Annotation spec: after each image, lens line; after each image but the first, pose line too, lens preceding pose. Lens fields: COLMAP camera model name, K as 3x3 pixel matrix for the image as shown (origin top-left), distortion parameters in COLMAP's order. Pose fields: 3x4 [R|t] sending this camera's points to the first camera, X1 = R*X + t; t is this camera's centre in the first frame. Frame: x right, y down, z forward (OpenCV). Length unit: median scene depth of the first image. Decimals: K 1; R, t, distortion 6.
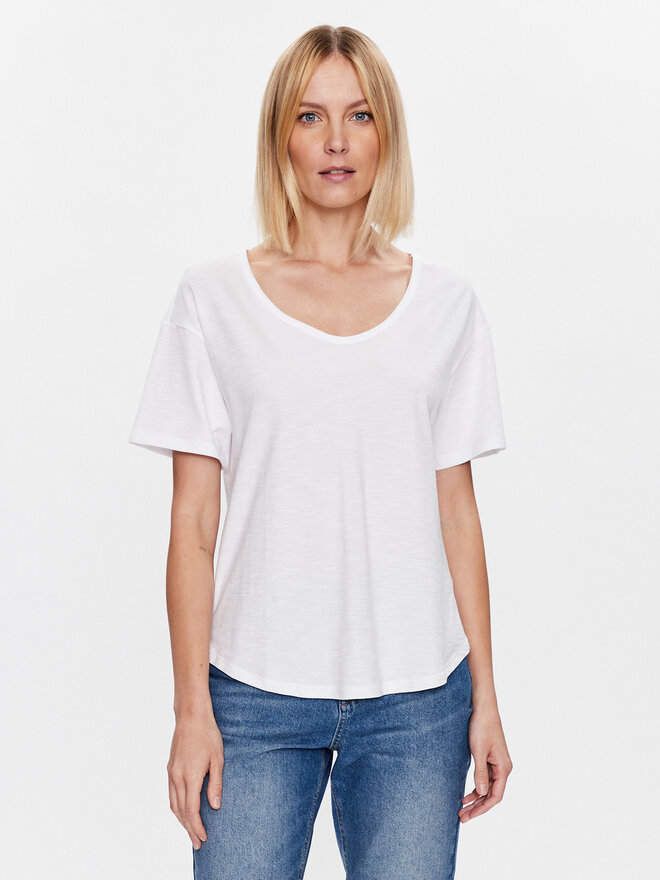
lens RADIAL K [[1466.0, 0, 330.0], [0, 1466.0, 440.0], [0, 0, 1]] dist [-0.006612, -0.047494]
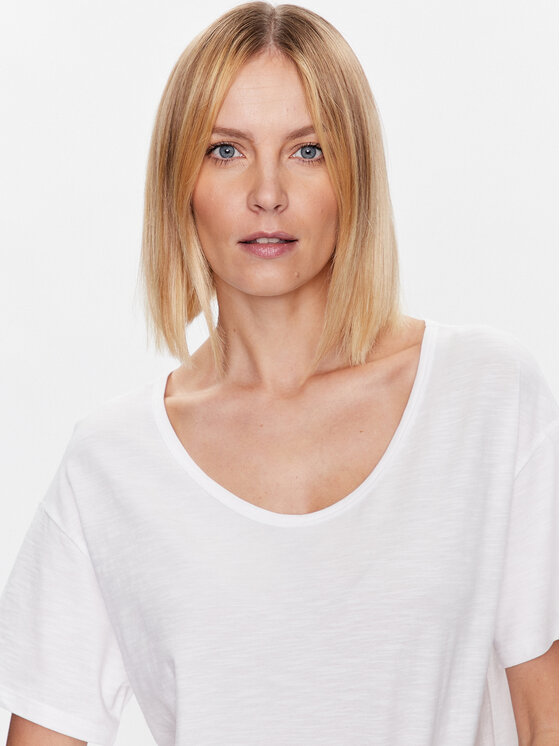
lens RADIAL K [[1641.4, 0, 280.0], [0, 1641.4, 373.0], [0, 0, 1]] dist [0.015574, -0.050735]
pose [[0.996149, 0.011846, 0.086867, -0.049683], [0.000758, 0.989629, -0.143647, -0.030208], [-0.087668, 0.143159, 0.985809, 0.335885]]
